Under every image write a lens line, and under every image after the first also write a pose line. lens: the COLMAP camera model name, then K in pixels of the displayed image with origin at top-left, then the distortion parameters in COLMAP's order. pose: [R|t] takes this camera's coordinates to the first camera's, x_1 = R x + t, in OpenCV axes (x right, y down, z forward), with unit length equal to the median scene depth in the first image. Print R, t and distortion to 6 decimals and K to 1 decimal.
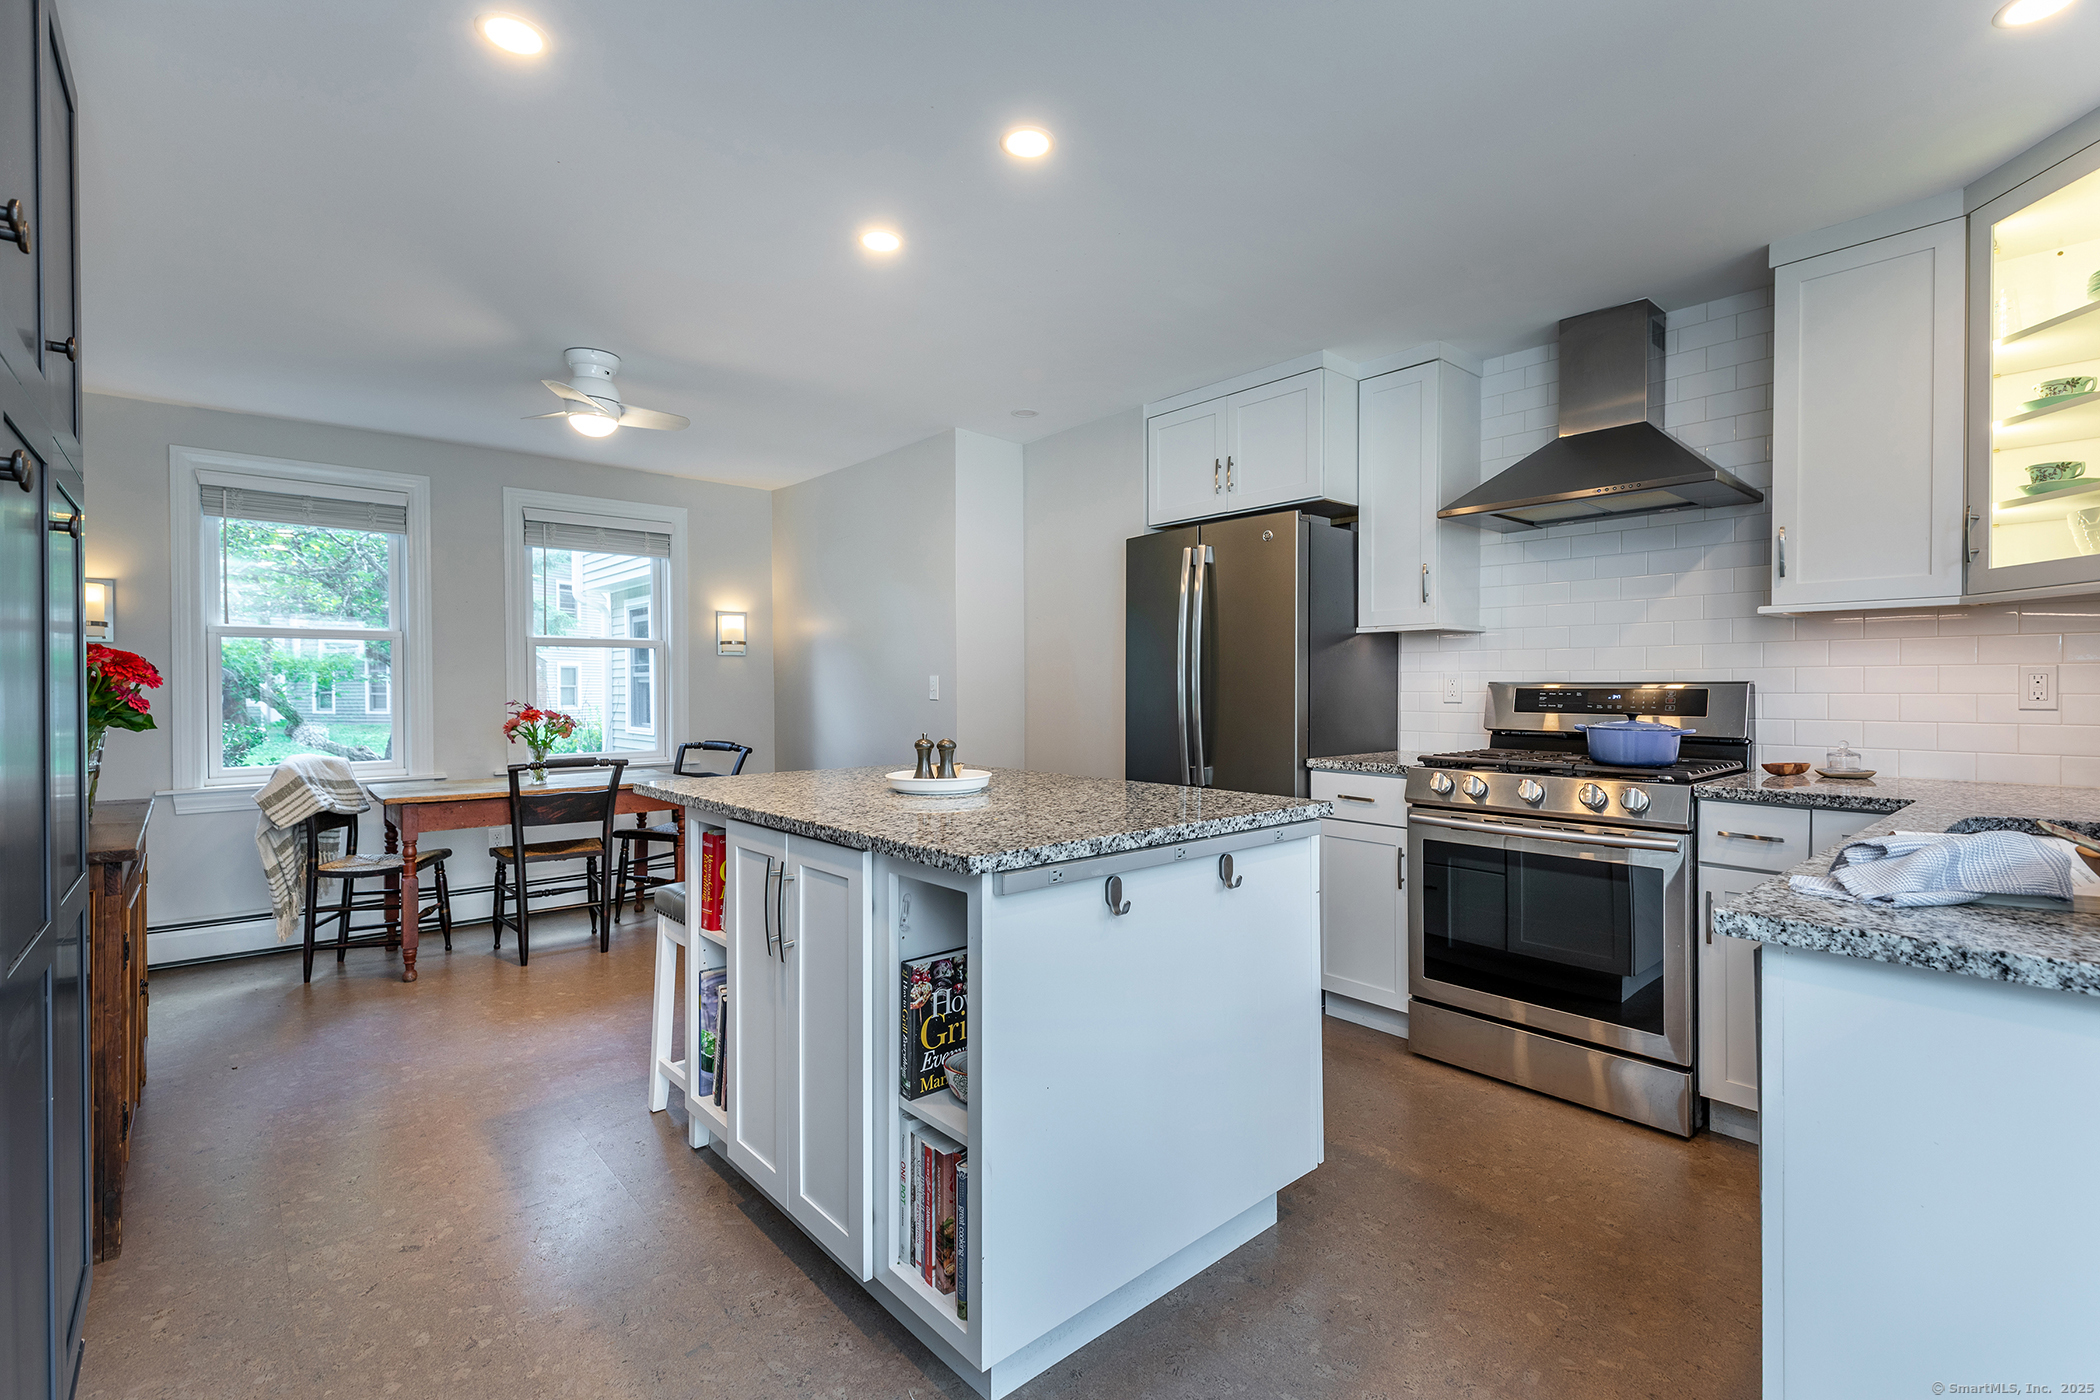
lens RADIAL K [[937.2, 0, 1050.0], [0, 937.2, 700.0], [0, 0, 1]] dist [-0.000050, -0.000012]
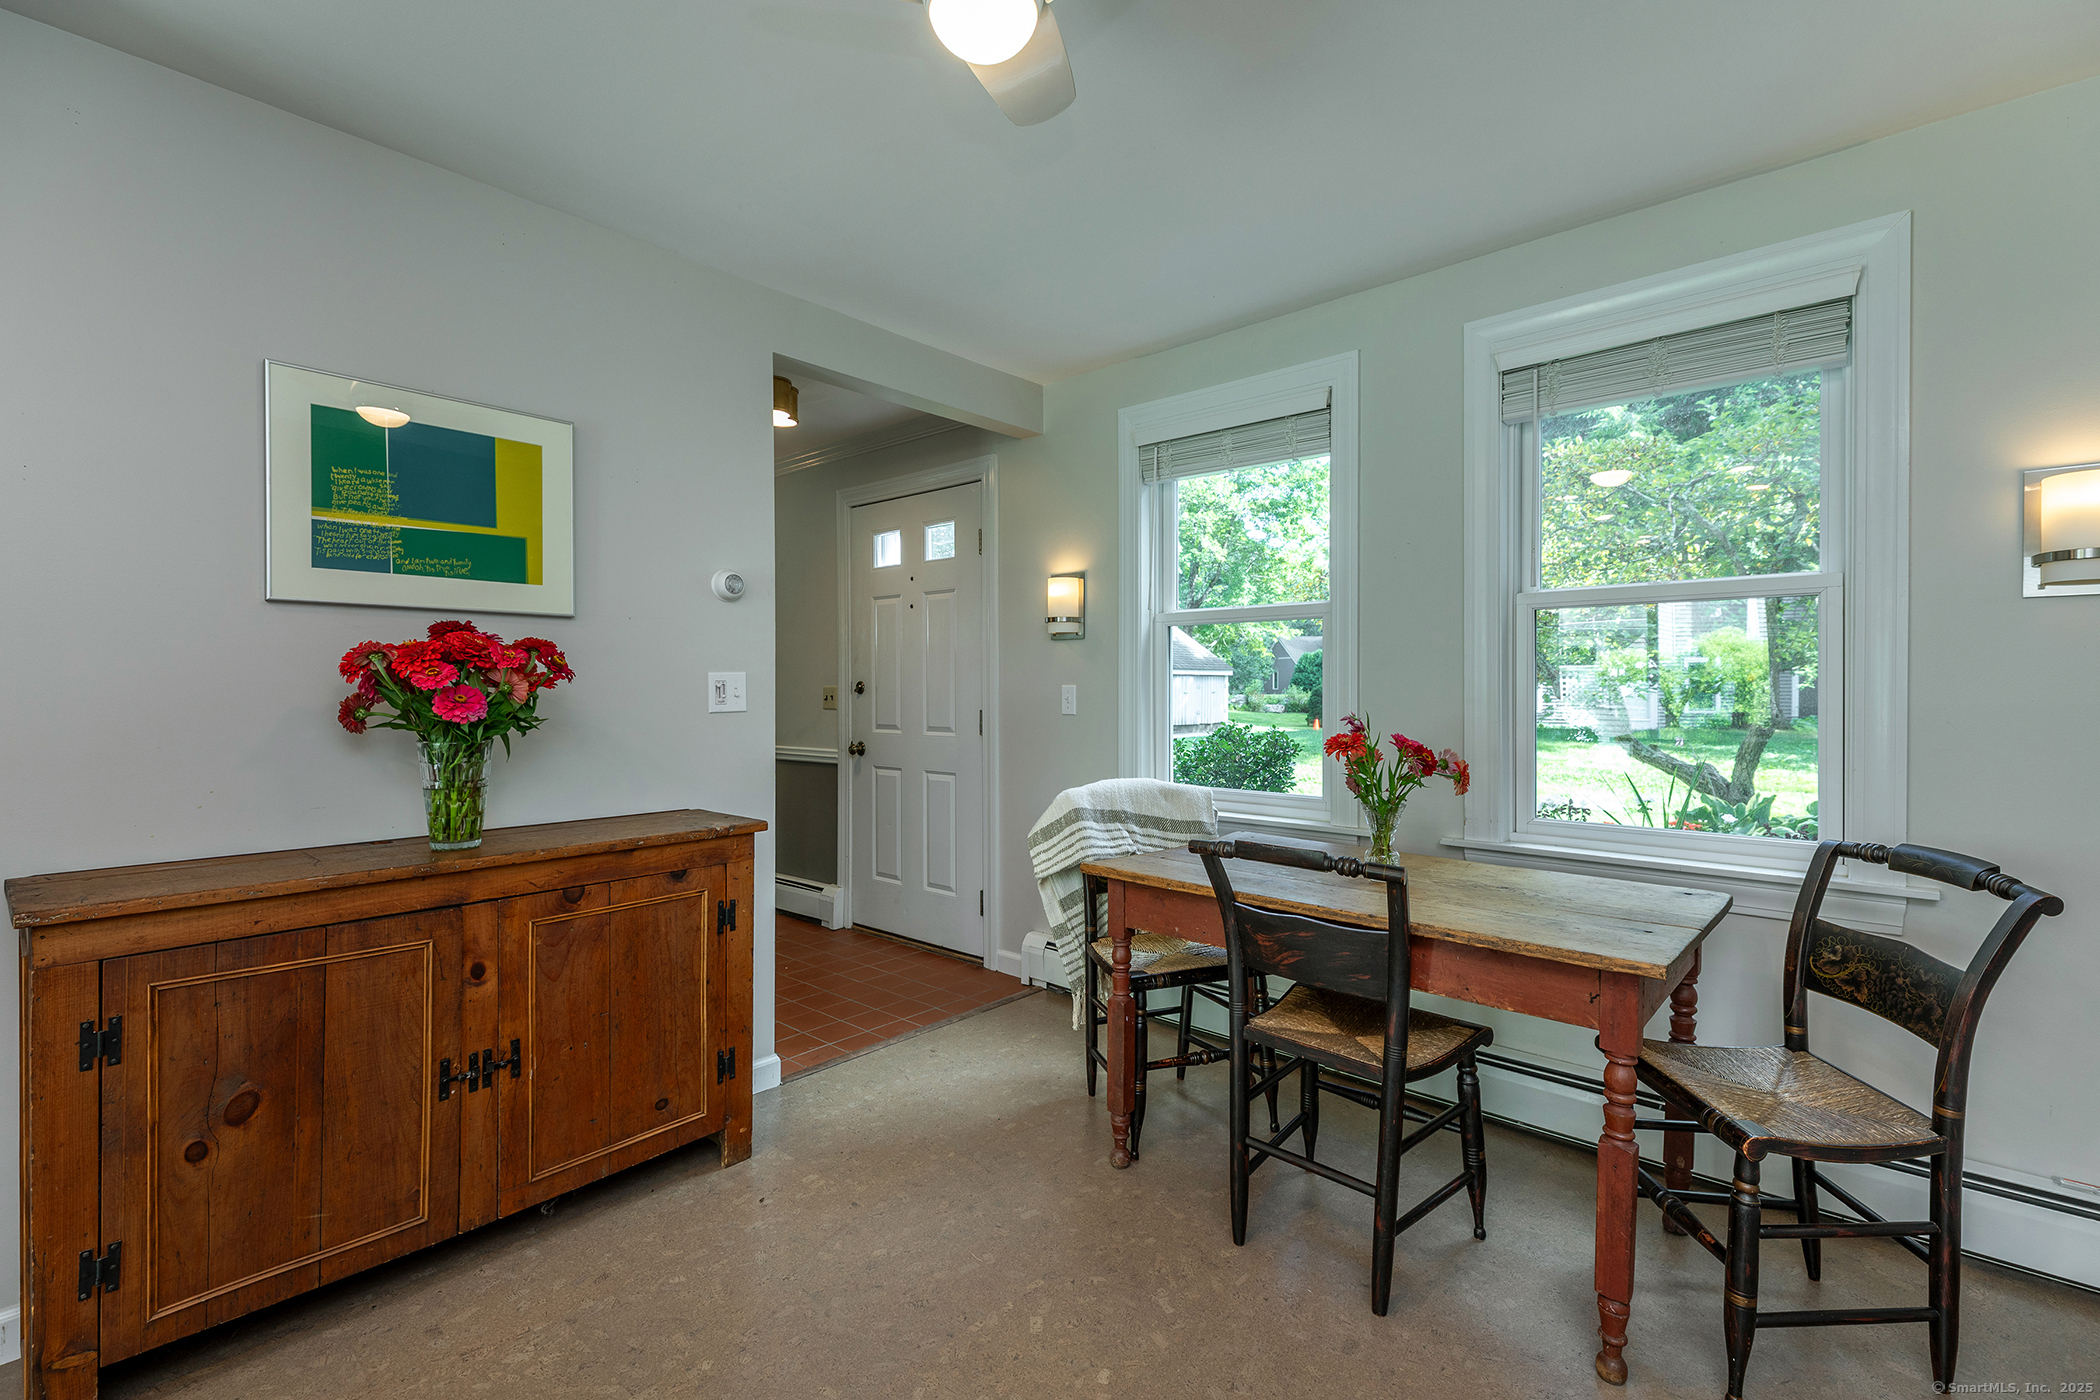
lens RADIAL K [[925.5, 0, 1050.0], [0, 925.5, 700.0], [0, 0, 1]] dist [0.000242, -0.000083]
pose [[0.112417, 0.015403, -0.993542, -0.086046], [-0.018746, 0.999735, 0.013378, -0.011687], [0.993484, 0.017121, 0.112676, 0.846631]]
